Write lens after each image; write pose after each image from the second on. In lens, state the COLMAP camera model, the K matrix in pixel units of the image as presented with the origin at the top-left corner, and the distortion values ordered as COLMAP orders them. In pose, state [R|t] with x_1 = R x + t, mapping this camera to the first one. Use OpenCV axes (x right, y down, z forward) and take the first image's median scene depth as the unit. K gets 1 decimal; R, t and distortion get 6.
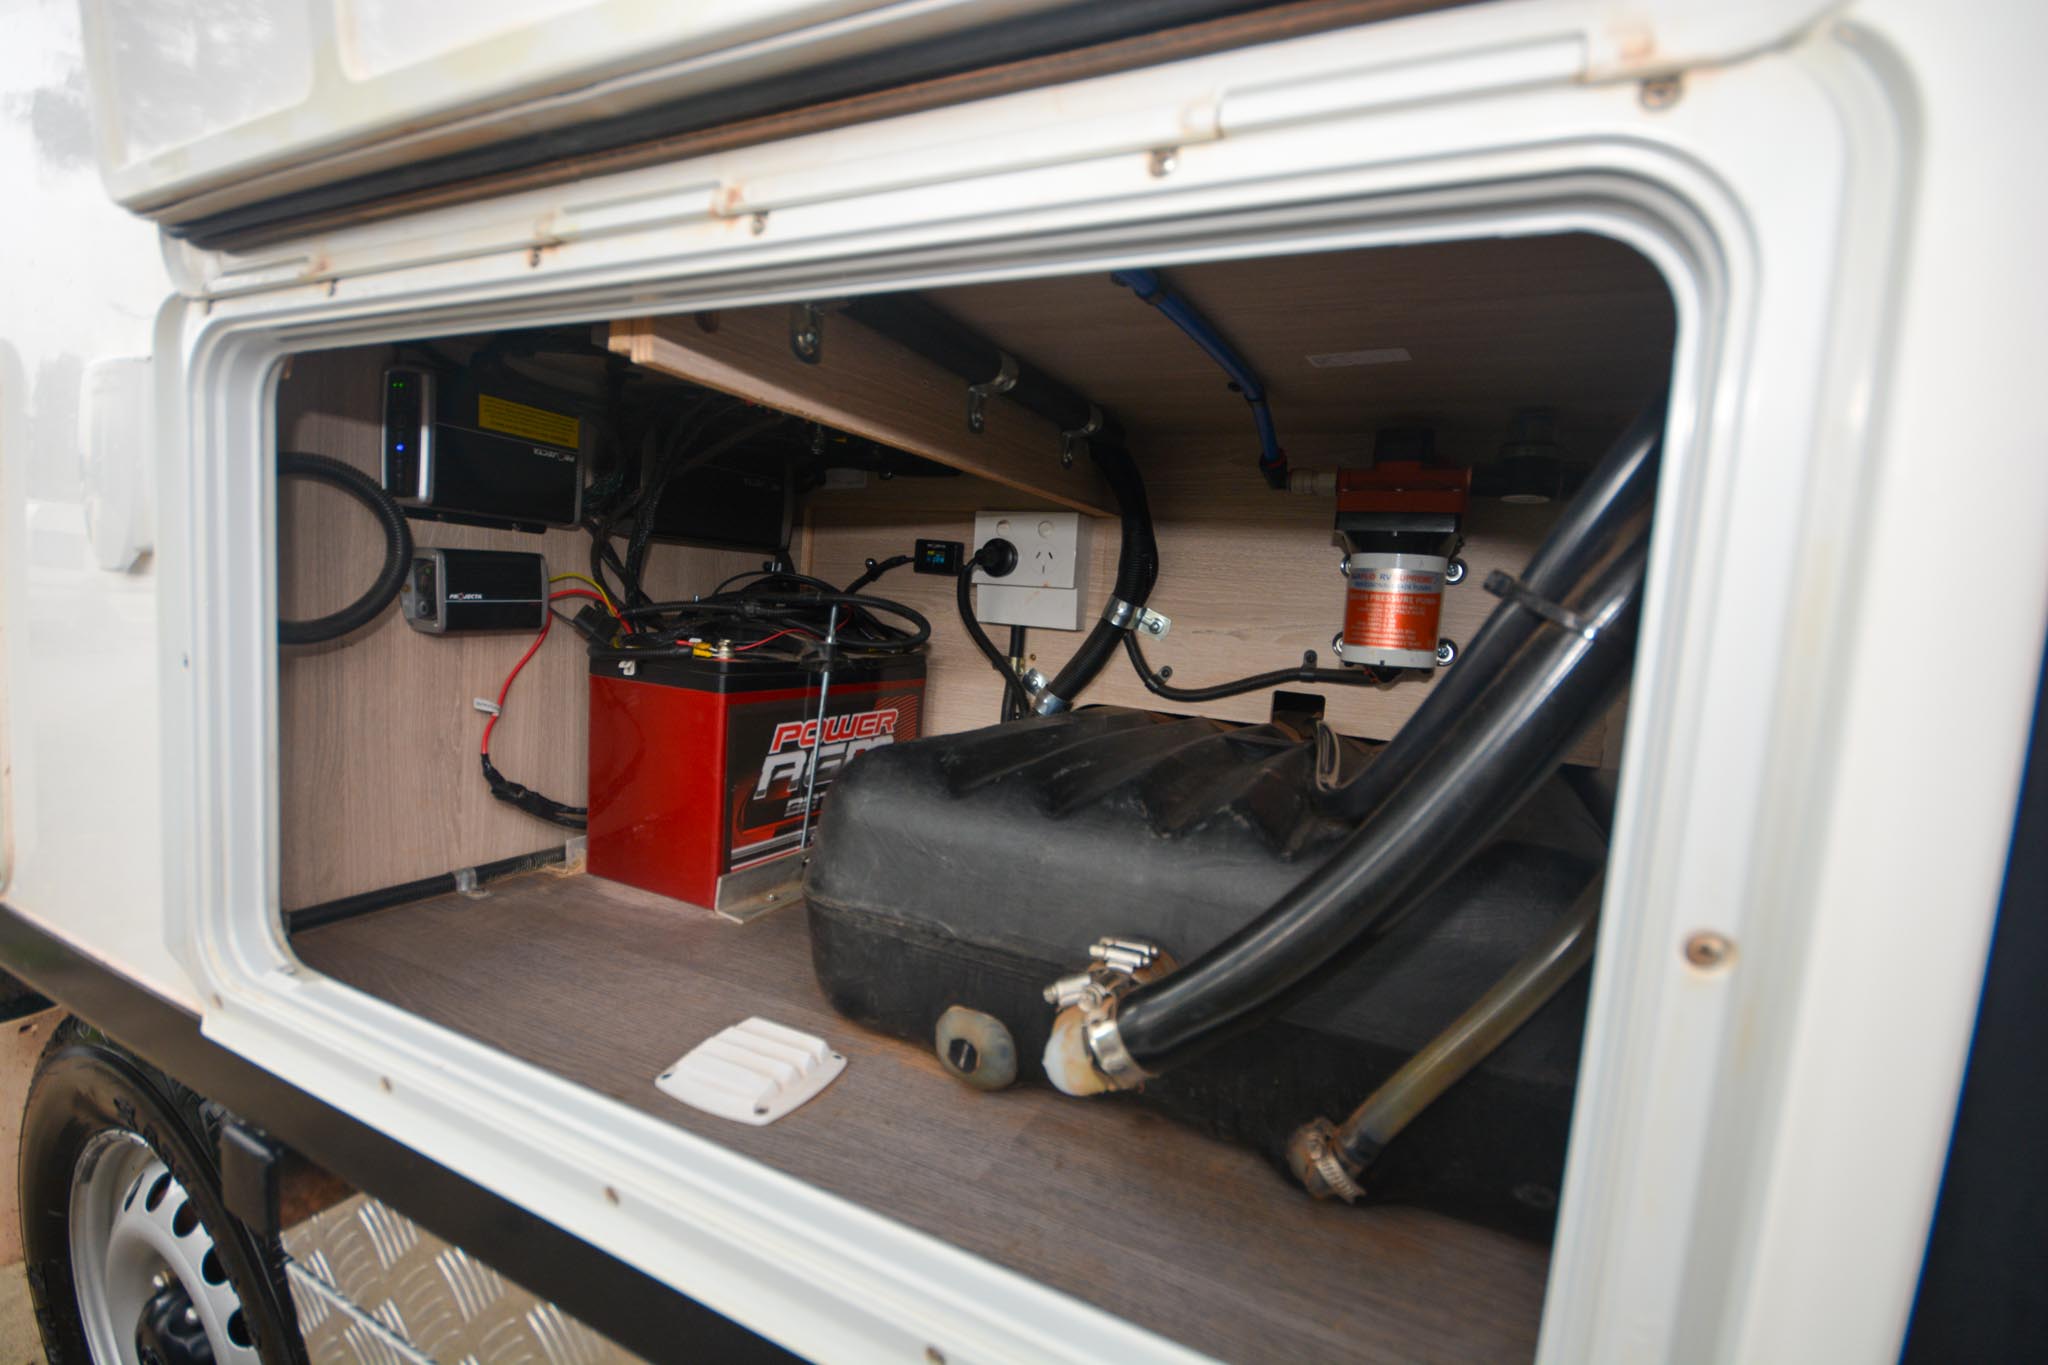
lens RADIAL K [[889.8, 0, 1019.5], [0, 889.8, 693.4], [0, 0, 1]] dist [0.019135, -0.017886]
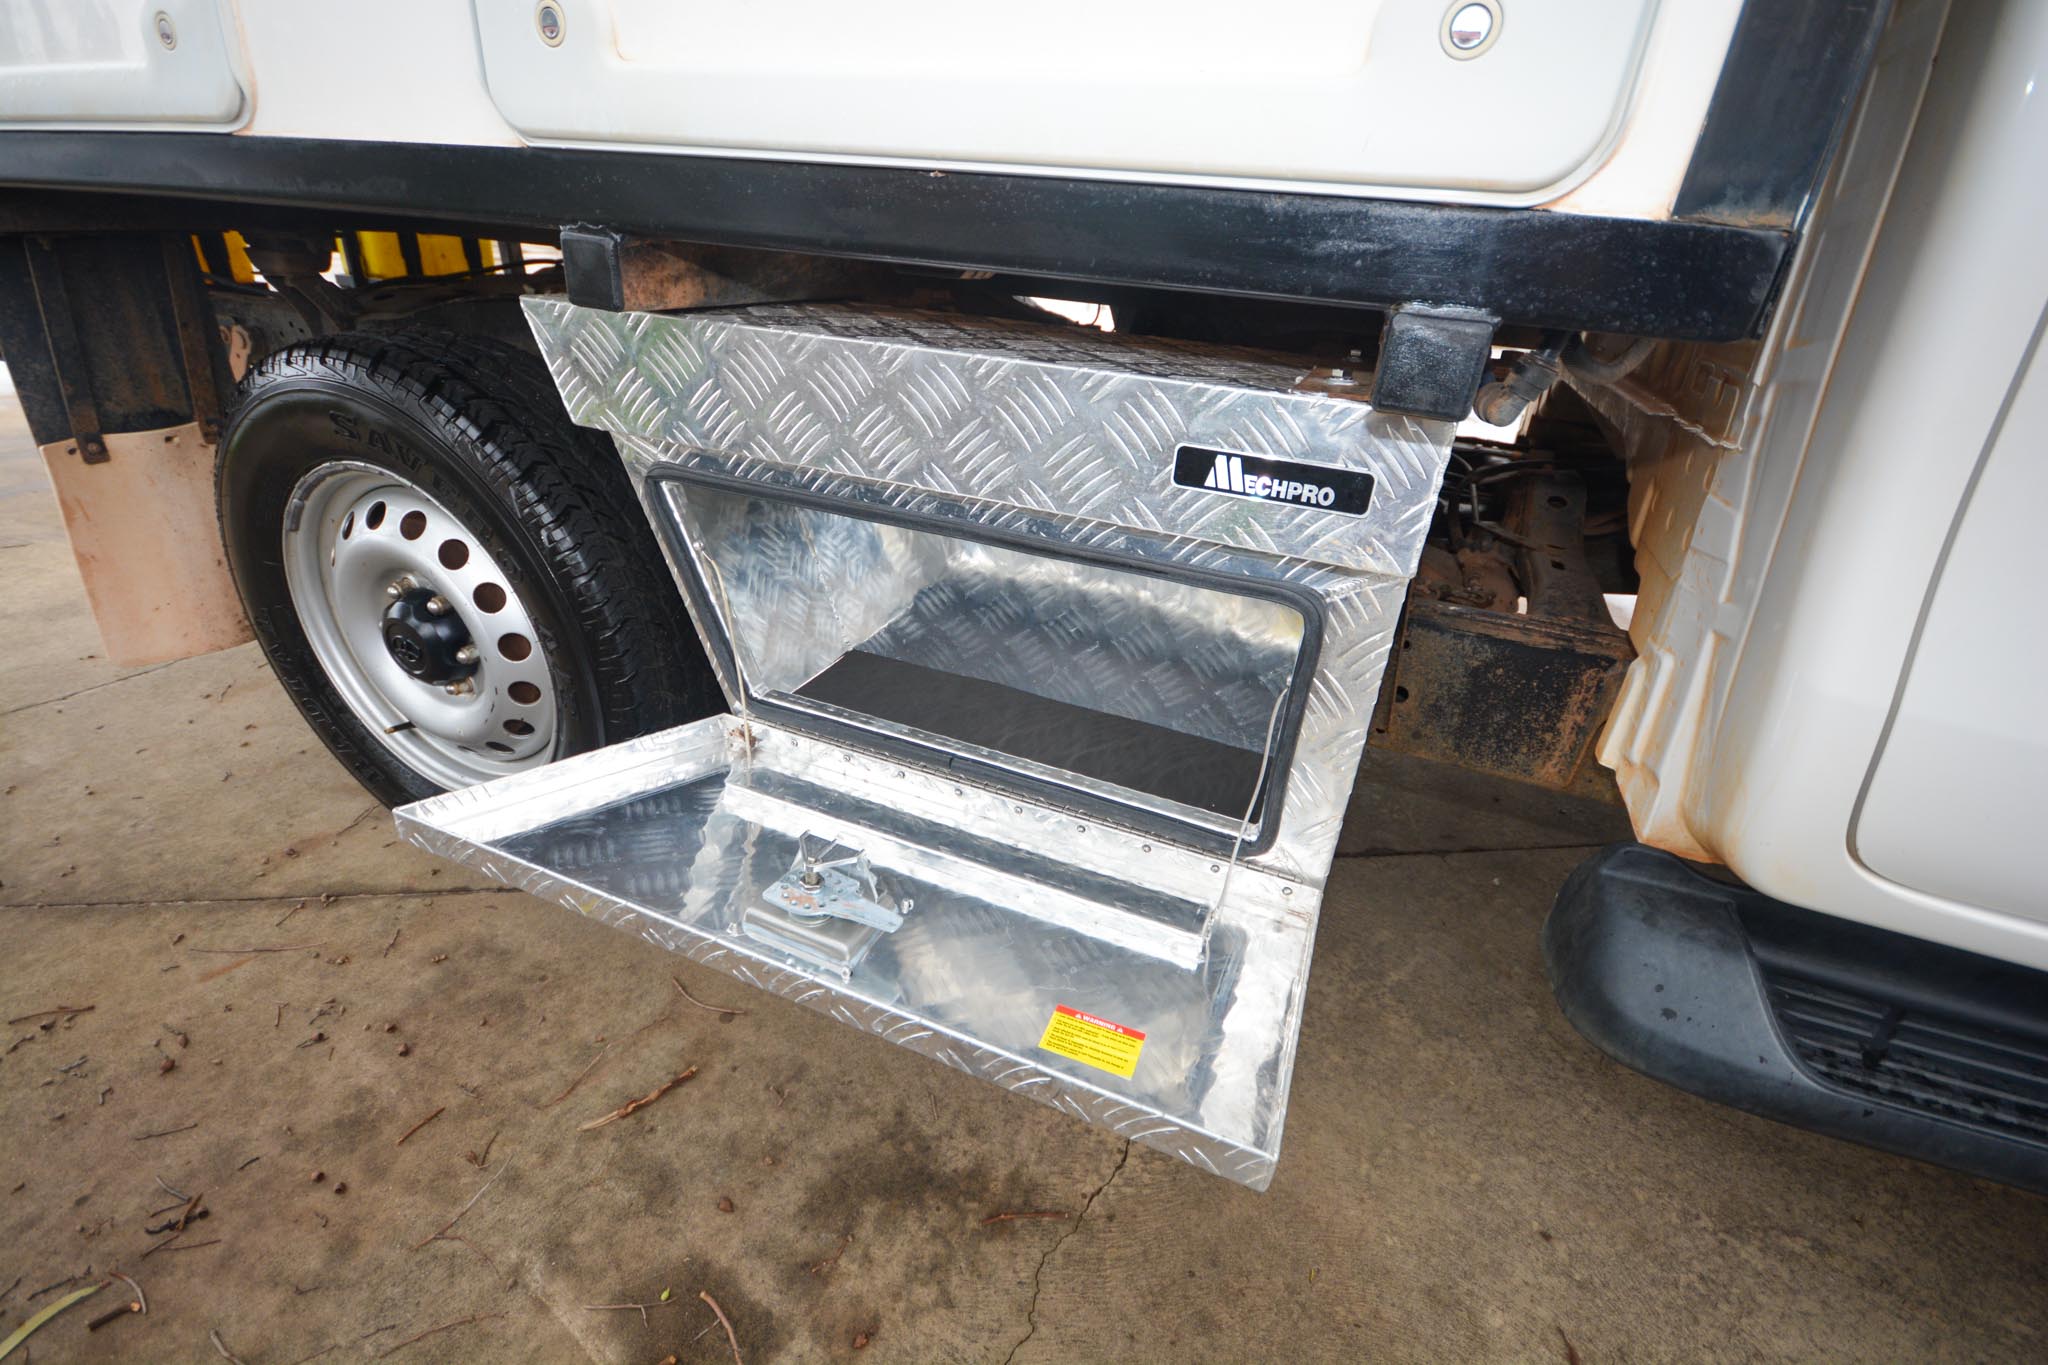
lens RADIAL K [[889.8, 0, 1019.5], [0, 889.8, 693.4], [0, 0, 1]] dist [0.019135, -0.017886]
pose [[0.998214, -0.028246, 0.052640, -0.199092], [0.006596, 0.927882, 0.372817, 0.406645], [-0.059375, -0.371804, 0.926411, -0.329331]]
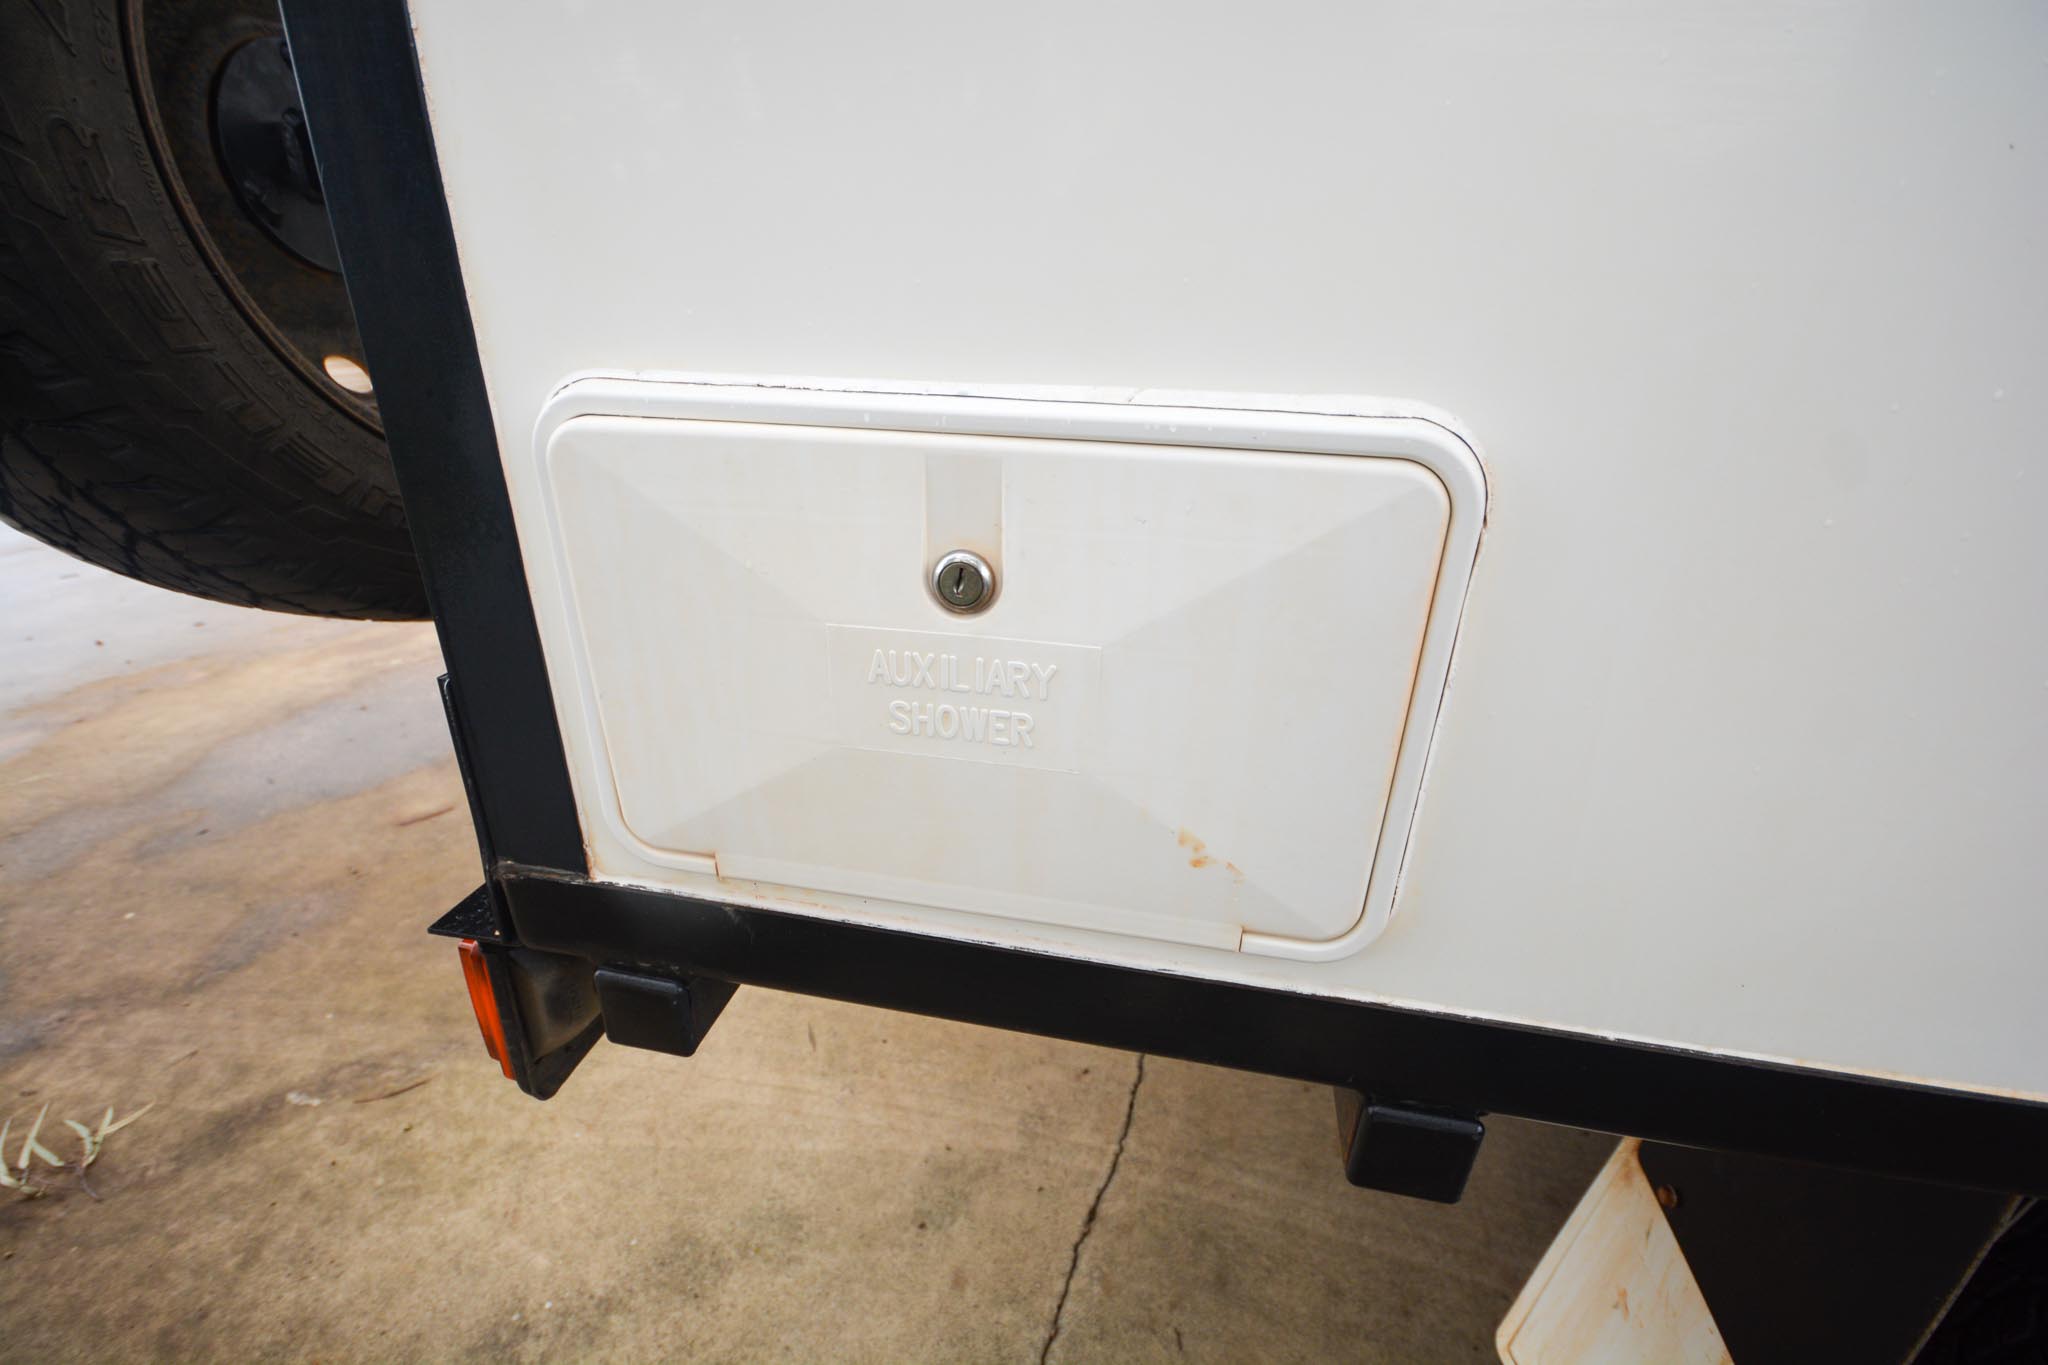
lens RADIAL K [[889.8, 0, 1019.5], [0, 889.8, 693.4], [0, 0, 1]] dist [0.019135, -0.017886]
pose [[0.966705, -0.149253, 0.207856, -2.494704], [0.070266, 0.935885, 0.345227, -0.300561], [-0.246056, -0.319127, 0.915213, 1.095424]]
